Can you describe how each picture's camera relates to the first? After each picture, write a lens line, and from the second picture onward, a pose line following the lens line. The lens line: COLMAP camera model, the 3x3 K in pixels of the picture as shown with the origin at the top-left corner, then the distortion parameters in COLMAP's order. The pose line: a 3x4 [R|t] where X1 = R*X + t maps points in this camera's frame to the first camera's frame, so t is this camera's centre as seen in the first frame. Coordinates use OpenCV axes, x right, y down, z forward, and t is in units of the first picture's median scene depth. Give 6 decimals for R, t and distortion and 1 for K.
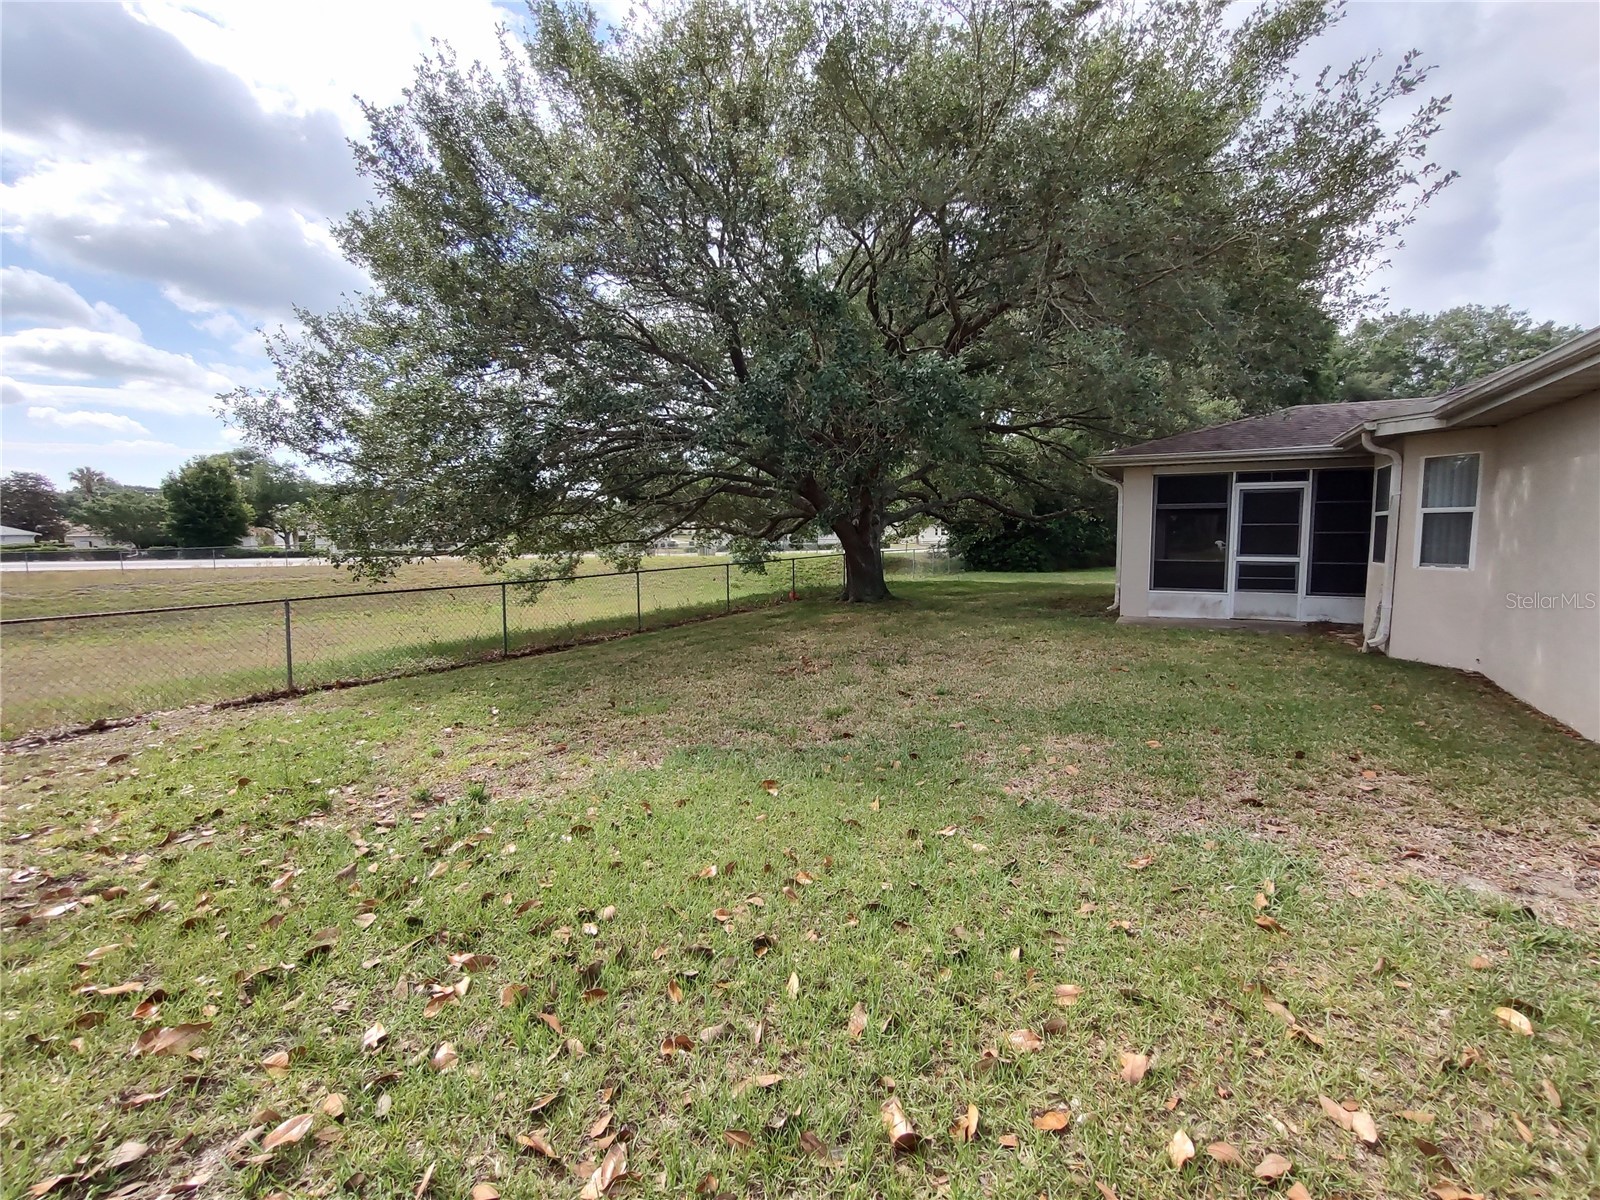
lens RADIAL K [[732.7, 0, 799.4], [0, 732.7, 597.8], [0, 0, 1]] dist [-0.003207, -0.000794]
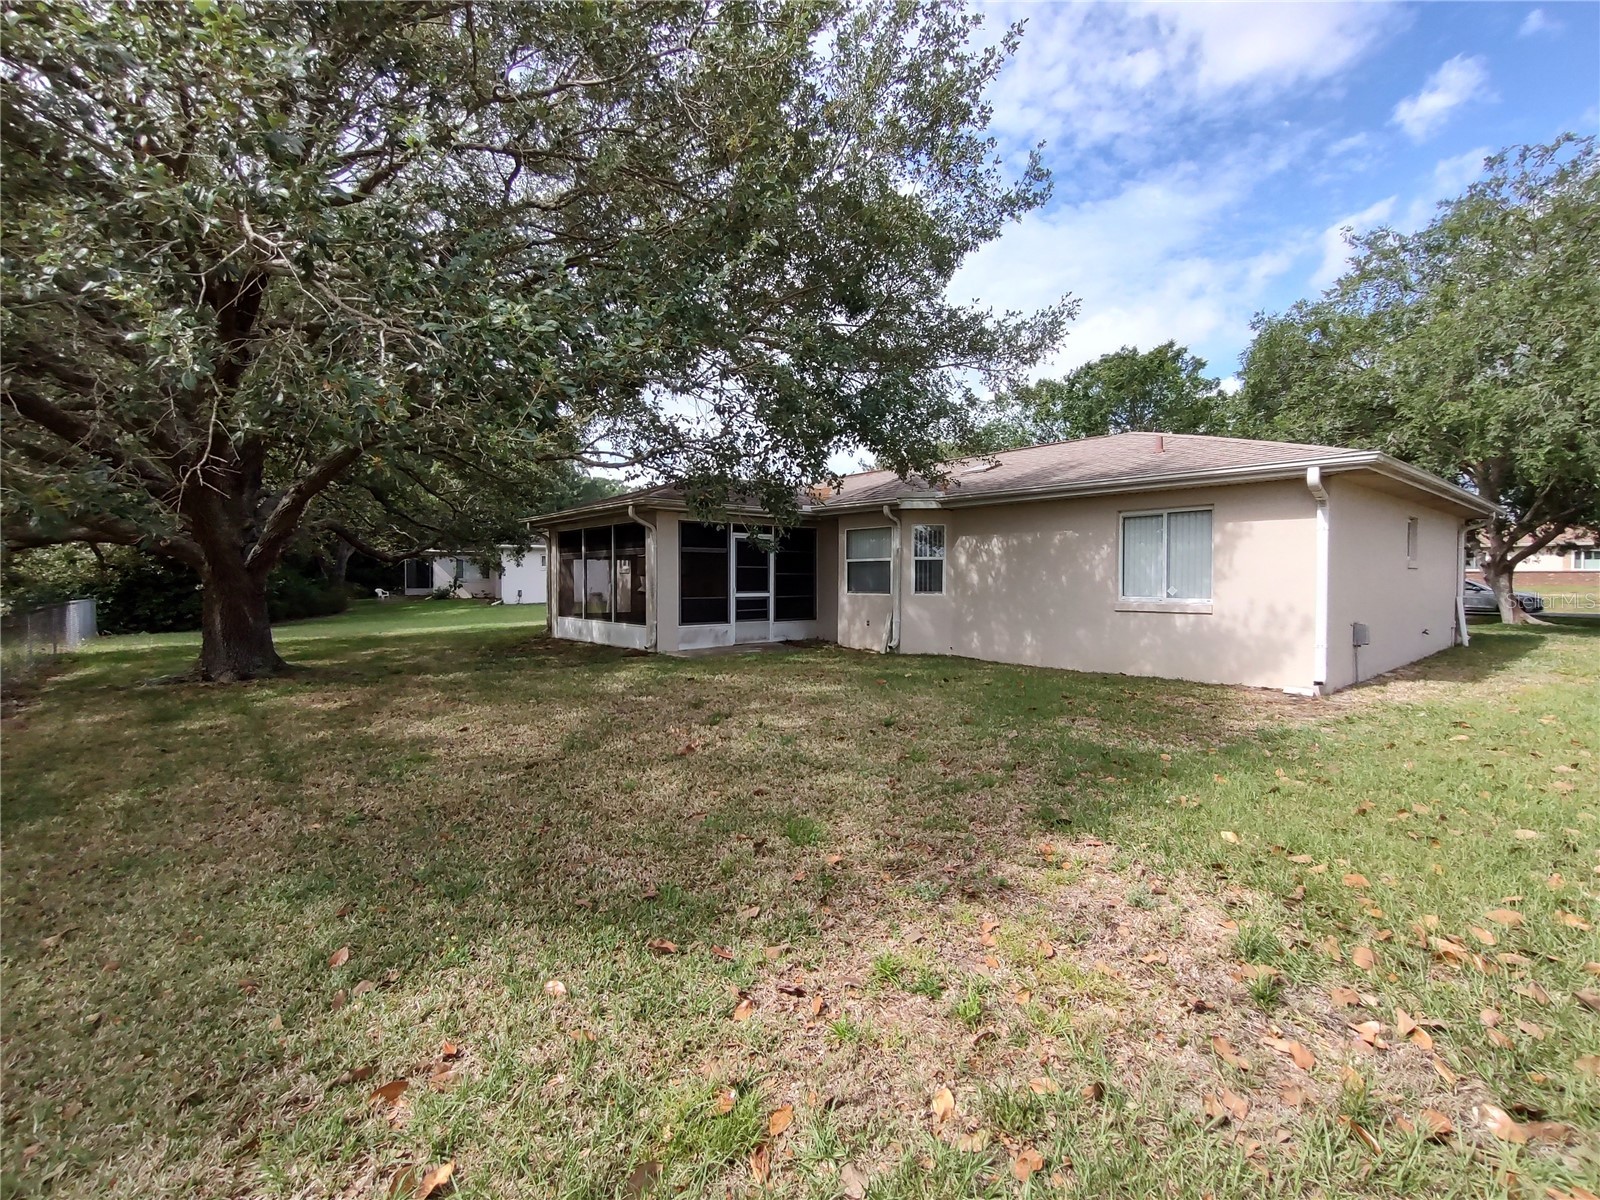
lens RADIAL K [[732.7, 0, 799.2], [0, 732.7, 601.1], [0, 0, 1]] dist [-0.003207, -0.000794]
pose [[0.355333, -0.023562, 0.934443, -0.500546], [0.084702, 0.996381, -0.007085, -0.026578], [-0.930894, 0.081667, 0.356042, 0.478432]]
